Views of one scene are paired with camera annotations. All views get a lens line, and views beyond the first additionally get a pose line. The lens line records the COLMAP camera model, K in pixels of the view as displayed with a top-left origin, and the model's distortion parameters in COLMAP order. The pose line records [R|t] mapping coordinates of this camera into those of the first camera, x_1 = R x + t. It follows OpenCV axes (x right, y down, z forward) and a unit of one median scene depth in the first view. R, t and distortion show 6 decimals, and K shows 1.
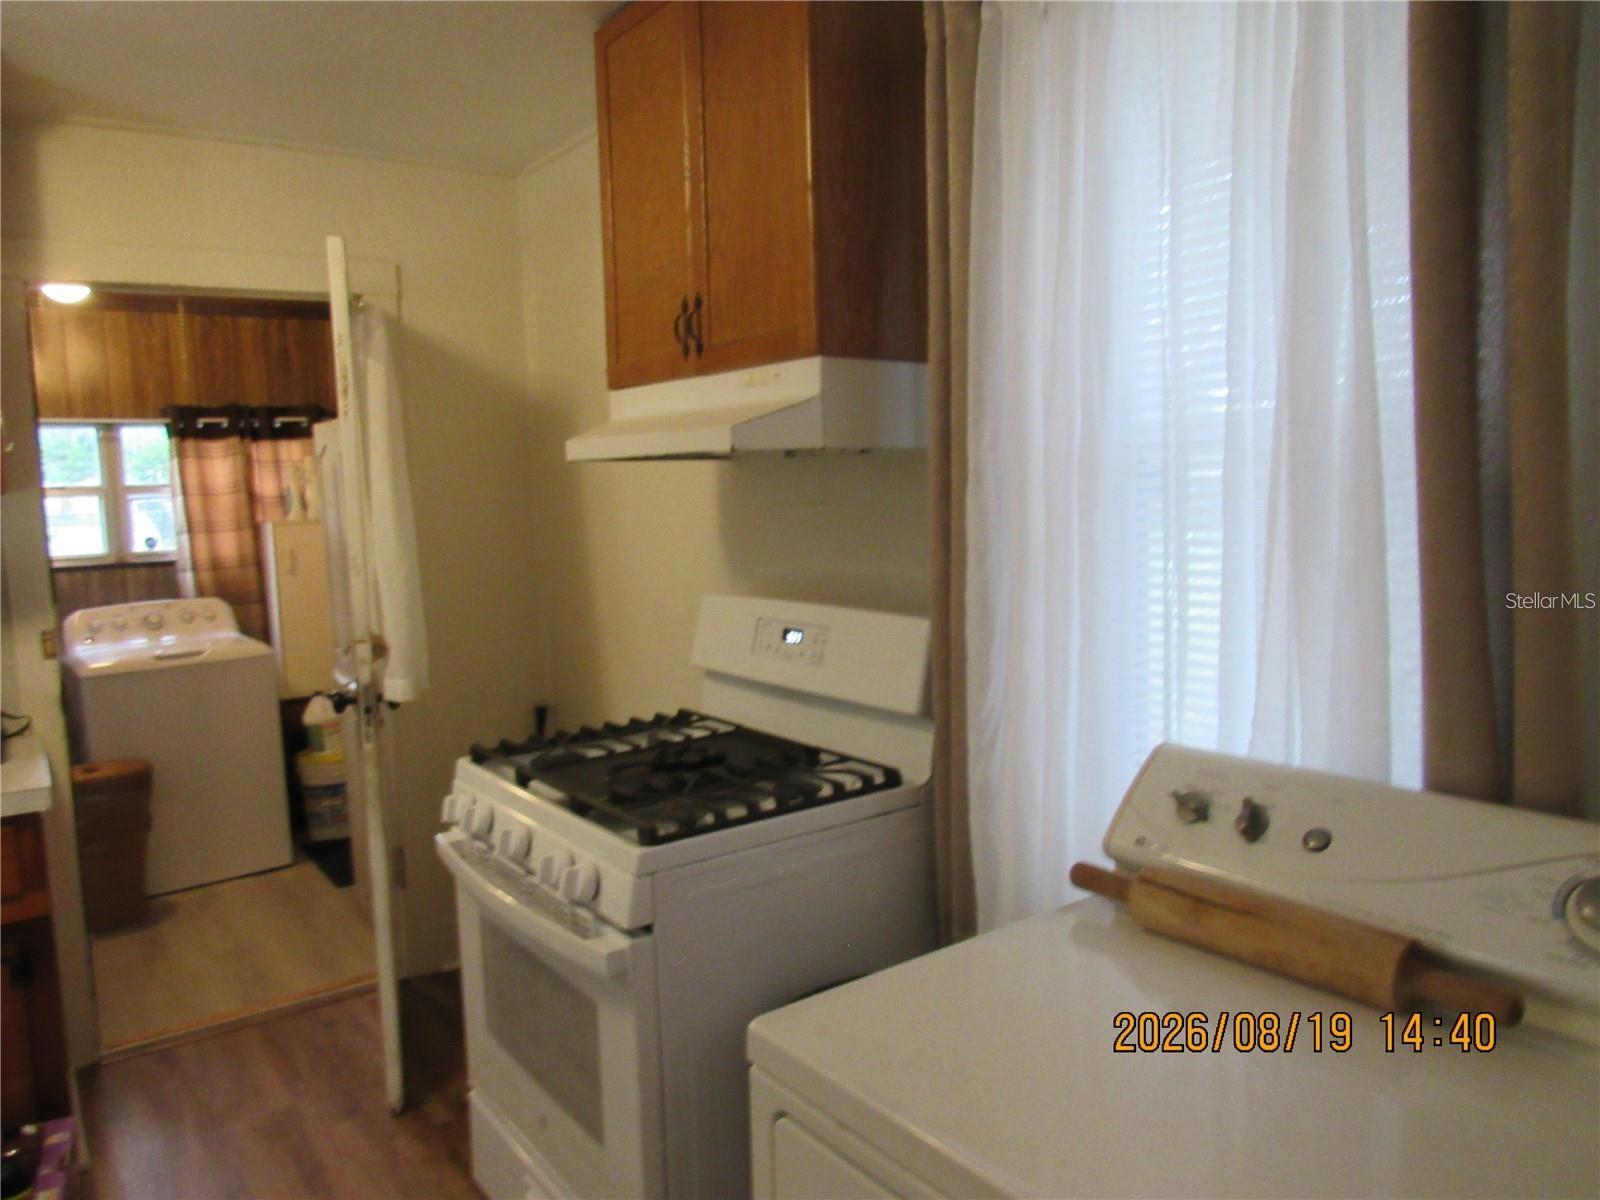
lens RADIAL K [[1166.5, 0, 797.8], [0, 1166.5, 586.3], [0, 0, 1]] dist [-0.013529, -0.007403]
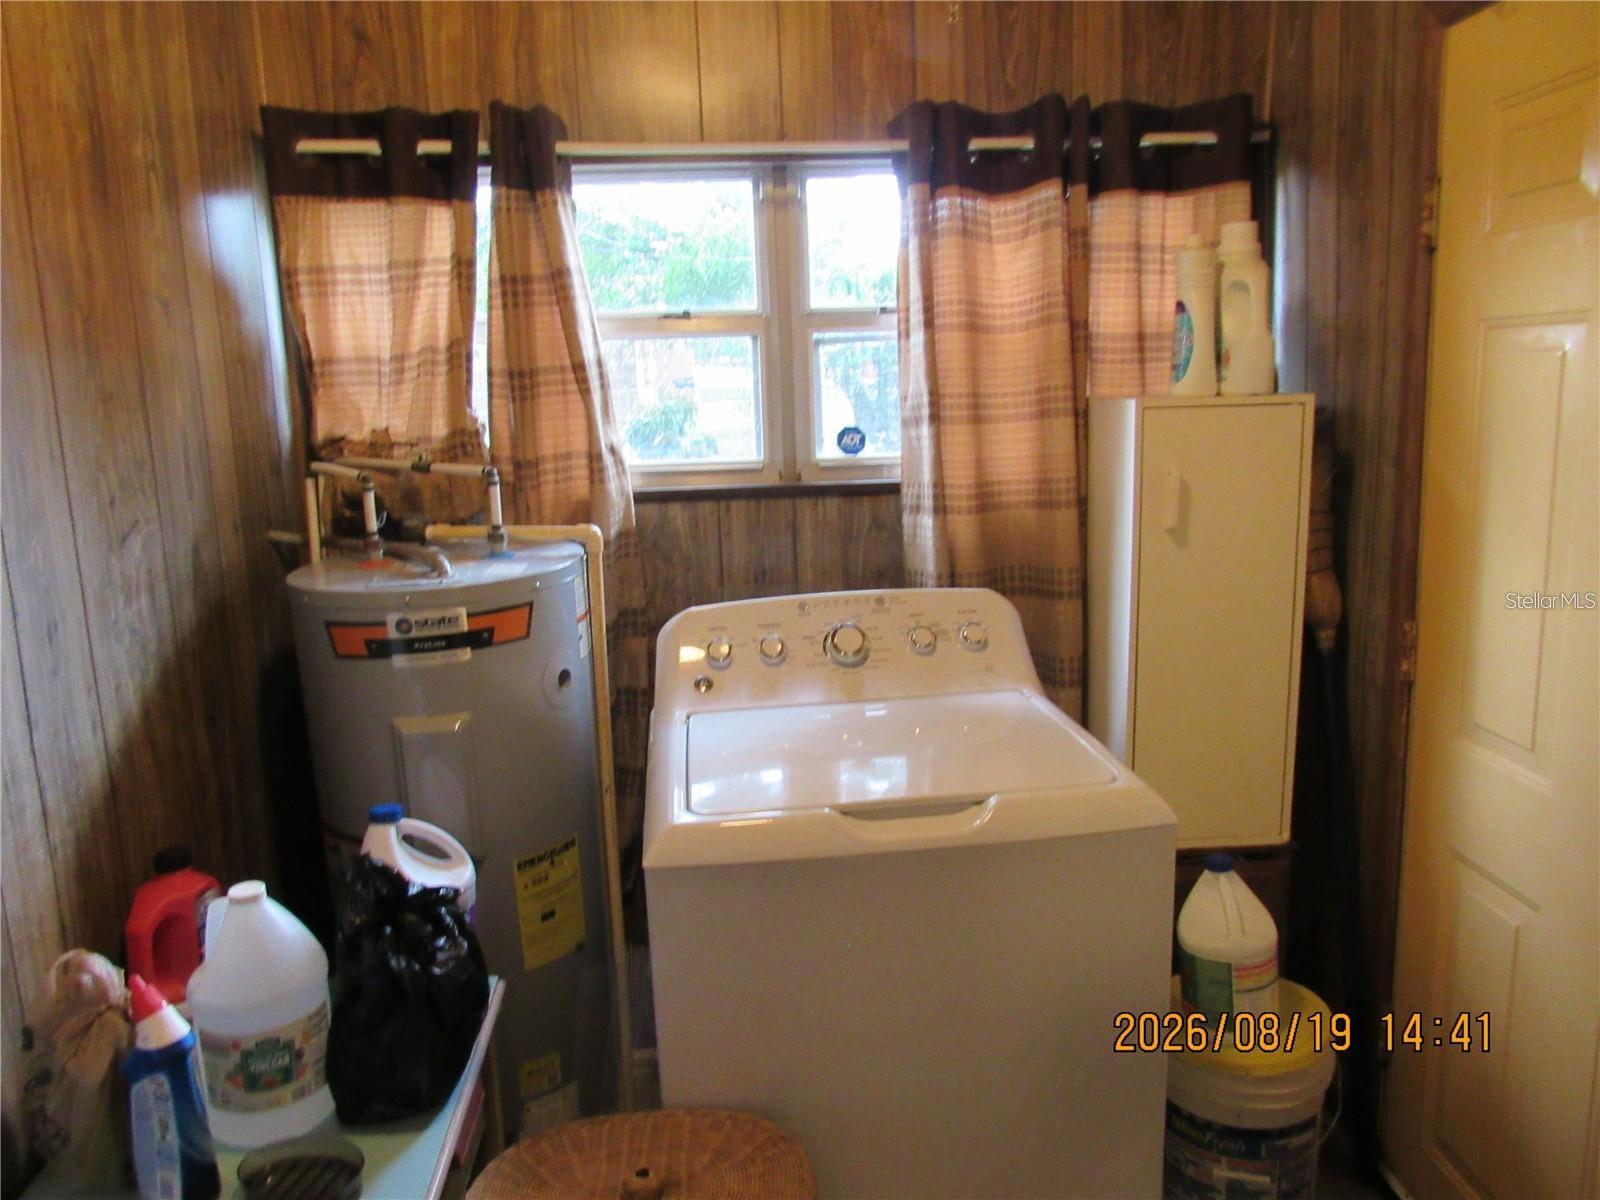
lens RADIAL K [[1166.5, 0, 805.8], [0, 1166.5, 594.0], [0, 0, 1]] dist [-0.013529, -0.007403]
pose [[0.853464, 0.103305, -0.510810, -0.345996], [-0.045481, 0.991181, 0.124464, -0.034974], [0.519163, -0.082994, 0.850636, 0.620283]]
